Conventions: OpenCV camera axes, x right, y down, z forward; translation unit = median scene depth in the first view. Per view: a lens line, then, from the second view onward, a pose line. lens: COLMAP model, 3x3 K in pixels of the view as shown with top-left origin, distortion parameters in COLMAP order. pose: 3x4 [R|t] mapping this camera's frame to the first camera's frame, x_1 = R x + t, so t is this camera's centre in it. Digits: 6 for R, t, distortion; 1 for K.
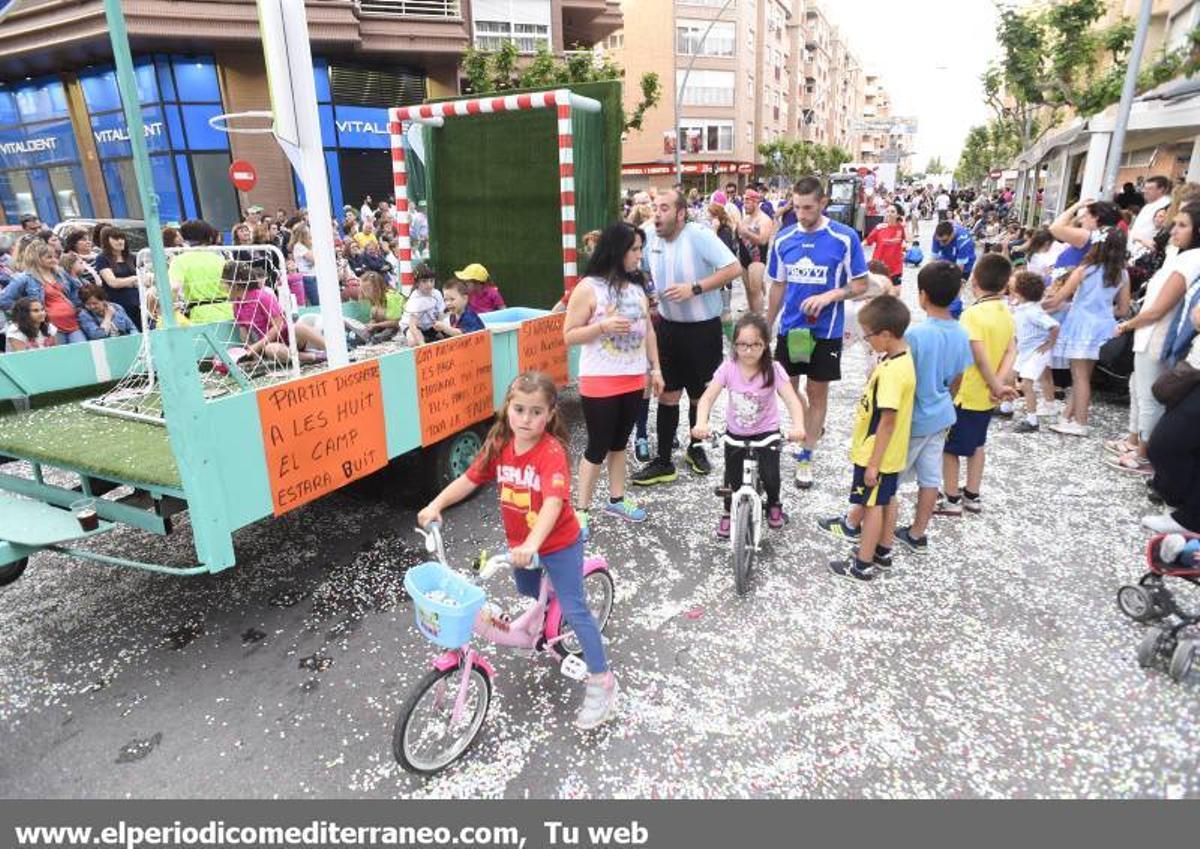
lens RADIAL K [[682.7, 0, 595.8], [0, 682.7, 405.2], [0, 0, 1]] dist [-0.095040, 0.068527]
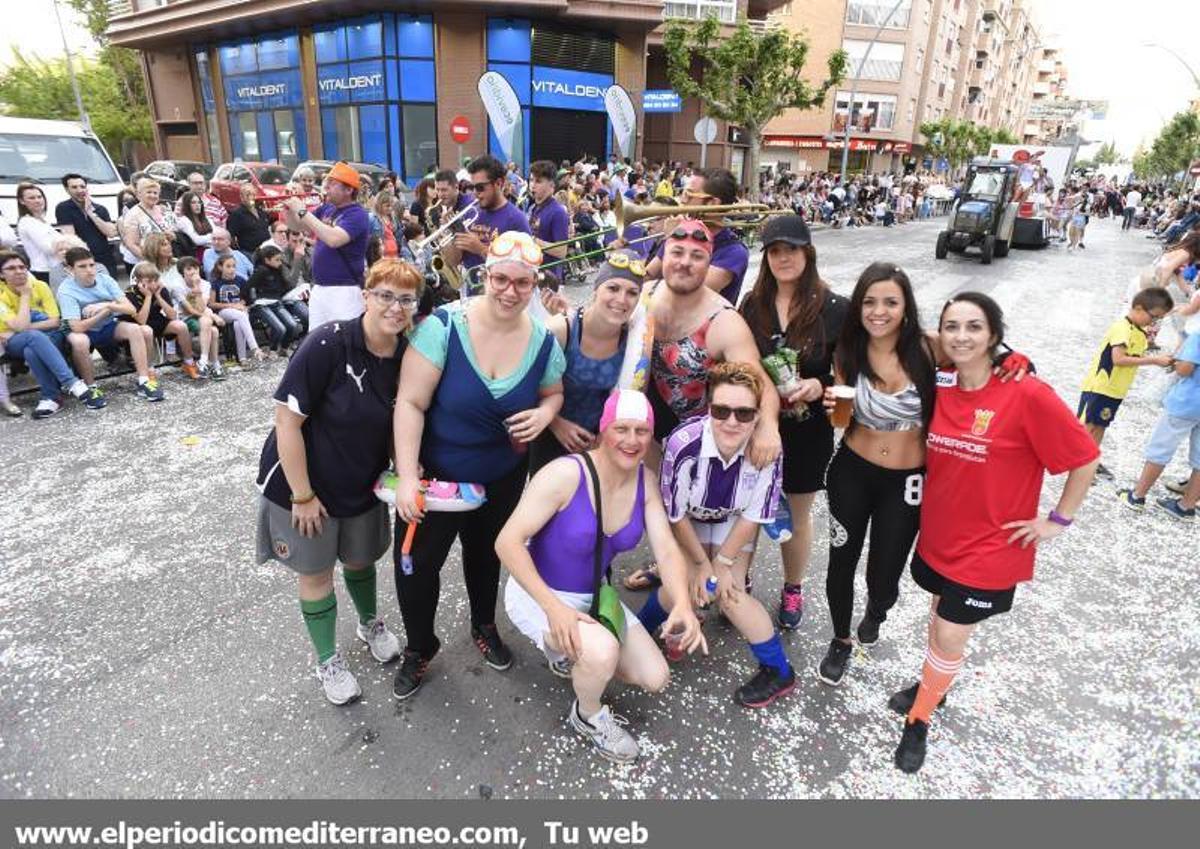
lens RADIAL K [[682.7, 0, 595.8], [0, 682.7, 405.2], [0, 0, 1]] dist [-0.095040, 0.068527]
pose [[0.982975, 0.117176, -0.141529, -0.071680], [-0.109448, 0.992105, 0.061234, 0.009179], [0.147587, -0.044701, 0.988038, -0.057201]]
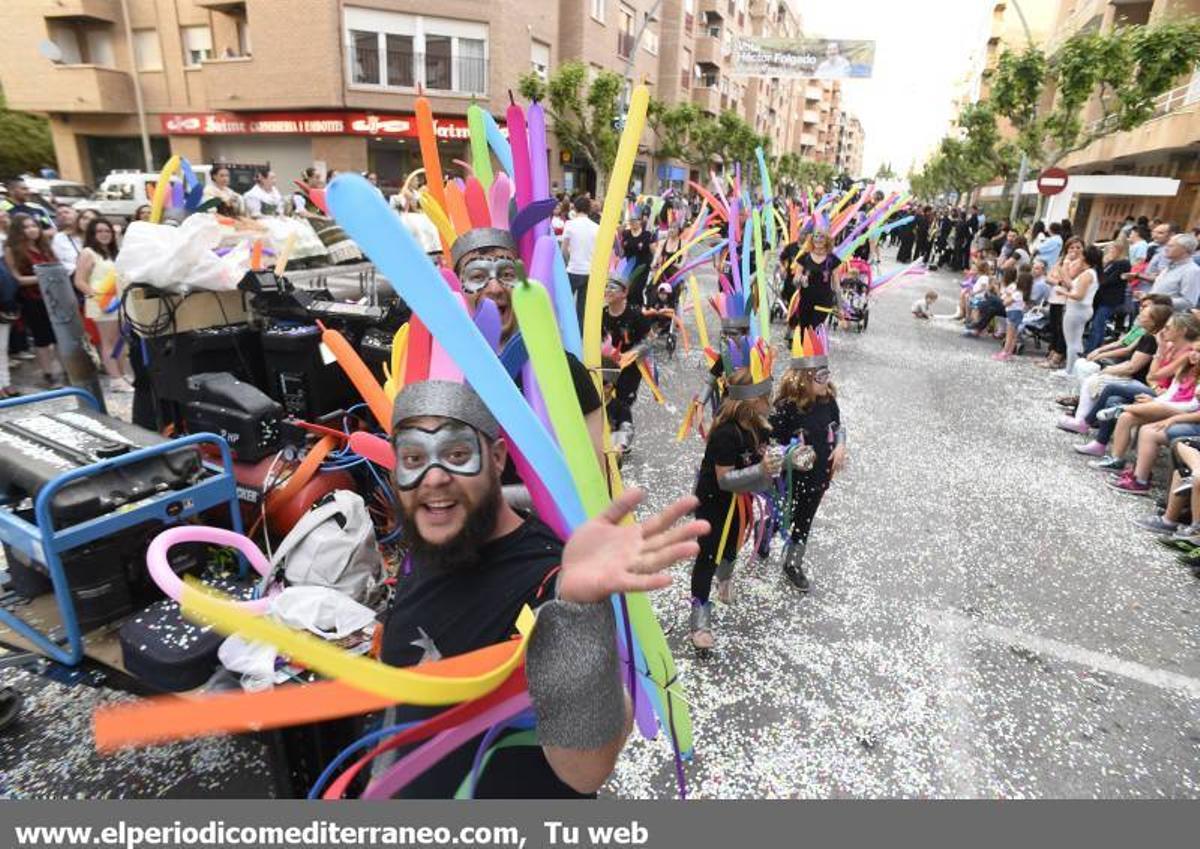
lens RADIAL K [[682.7, 0, 595.8], [0, 682.7, 405.2], [0, 0, 1]] dist [-0.095040, 0.068527]
pose [[0.995404, 0.048351, 0.082662, 0.560645], [-0.050125, 0.998552, 0.019515, -0.385583], [-0.081599, -0.023569, 0.996387, 1.159055]]
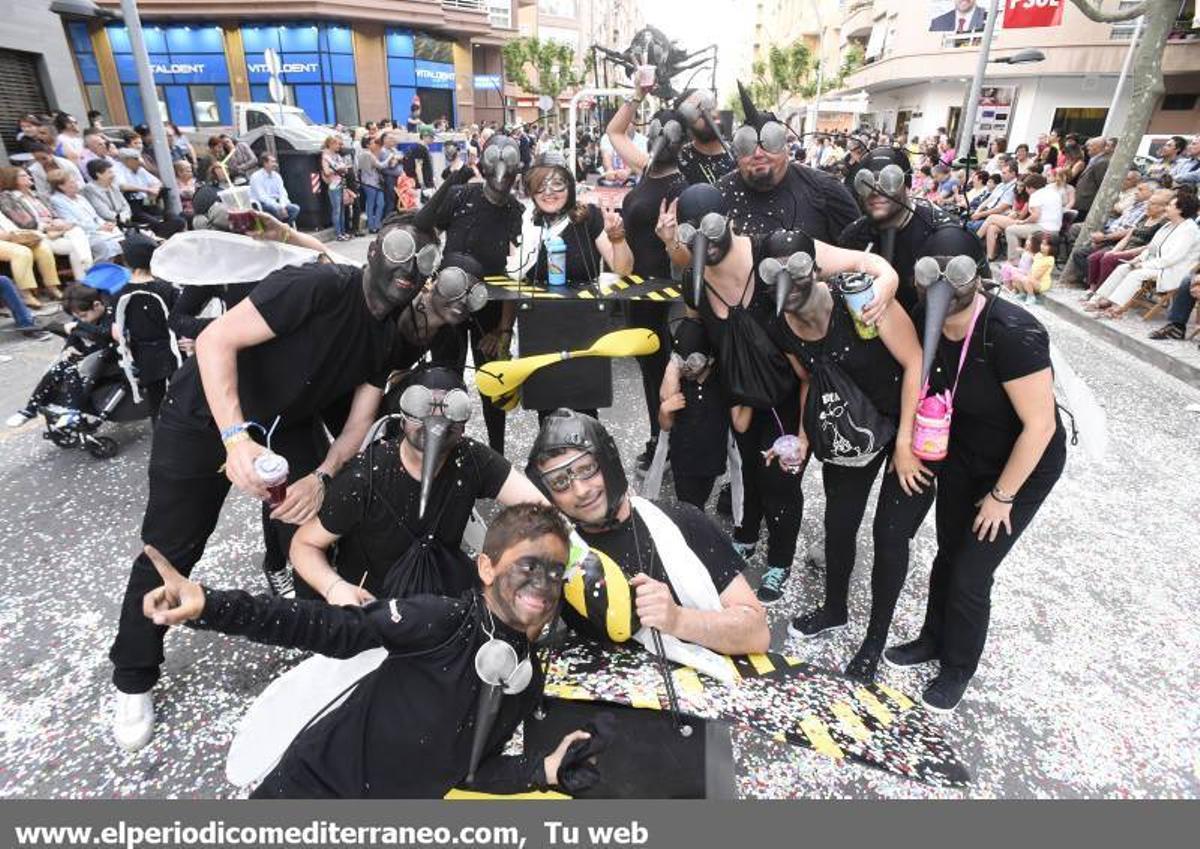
lens RADIAL K [[682.7, 0, 595.8], [0, 682.7, 405.2], [0, 0, 1]] dist [-0.095040, 0.068527]
pose [[0.947102, -0.077770, 0.311366, -0.493703], [0.047741, 0.993541, 0.102940, 0.222928], [-0.317361, -0.082629, 0.944698, -0.686297]]
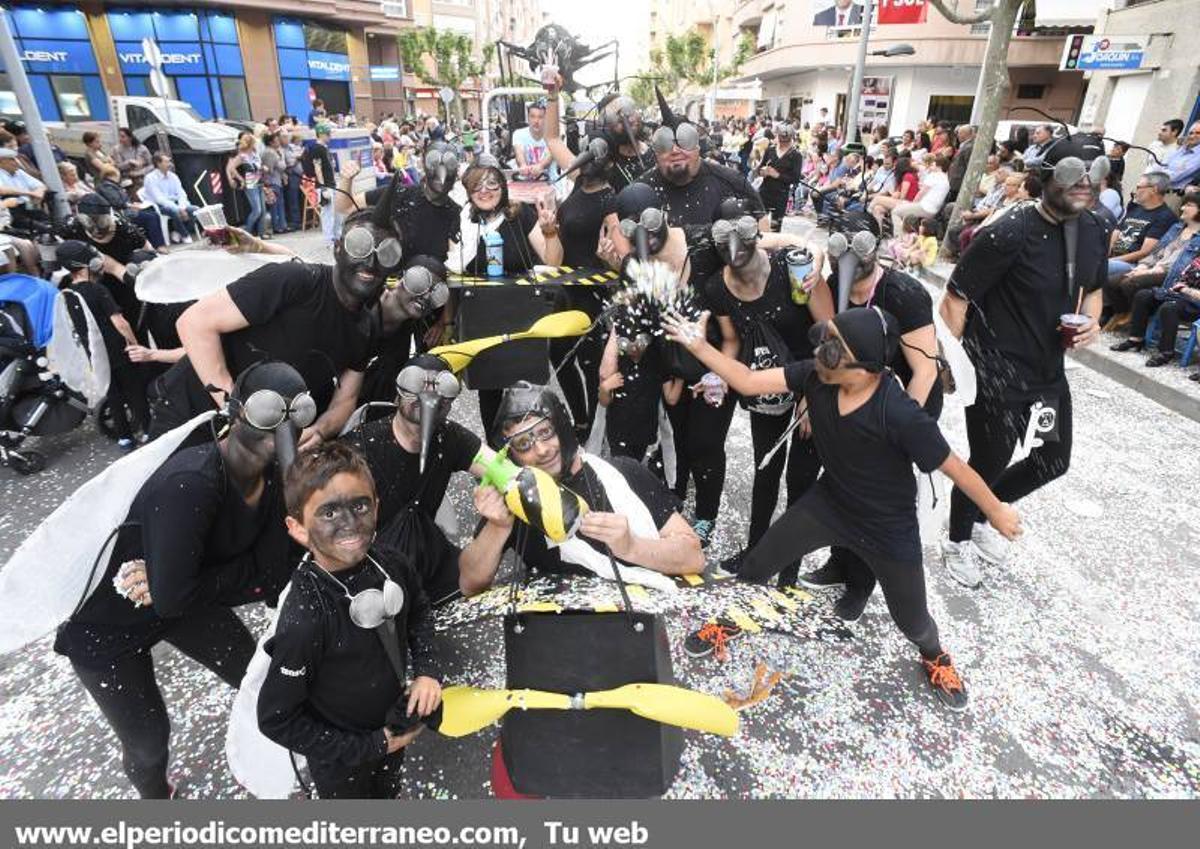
lens RADIAL K [[682.7, 0, 595.8], [0, 682.7, 405.2], [0, 0, 1]] dist [-0.095040, 0.068527]
pose [[0.896156, -0.139304, 0.421307, -0.502678], [0.094101, 0.987512, 0.126356, 0.223443], [-0.433647, -0.073589, 0.898073, -0.698186]]
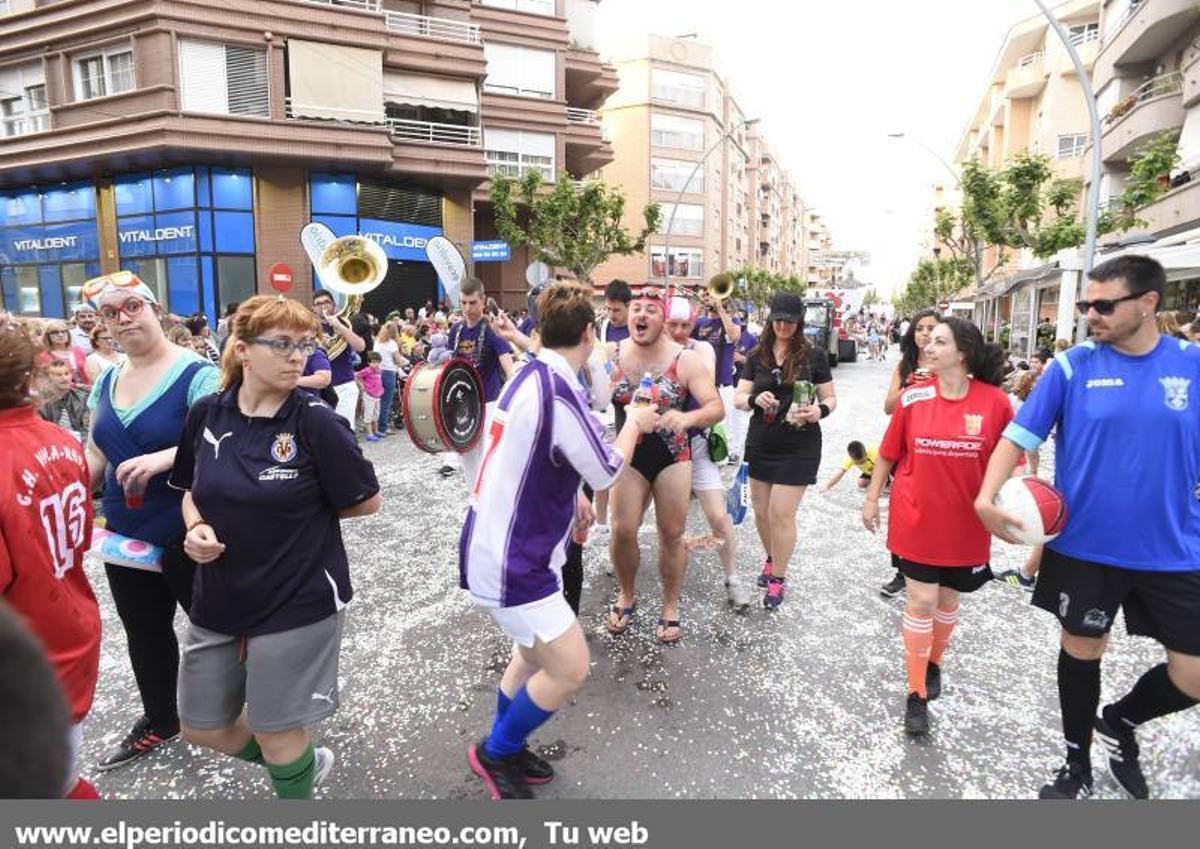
lens RADIAL K [[682.7, 0, 595.8], [0, 682.7, 405.2], [0, 0, 1]] dist [-0.095040, 0.068527]
pose [[0.997118, 0.025459, 0.071462, -0.078476], [-0.012988, 0.985388, -0.169832, 0.015741], [-0.074741, 0.168414, 0.982879, -0.021364]]
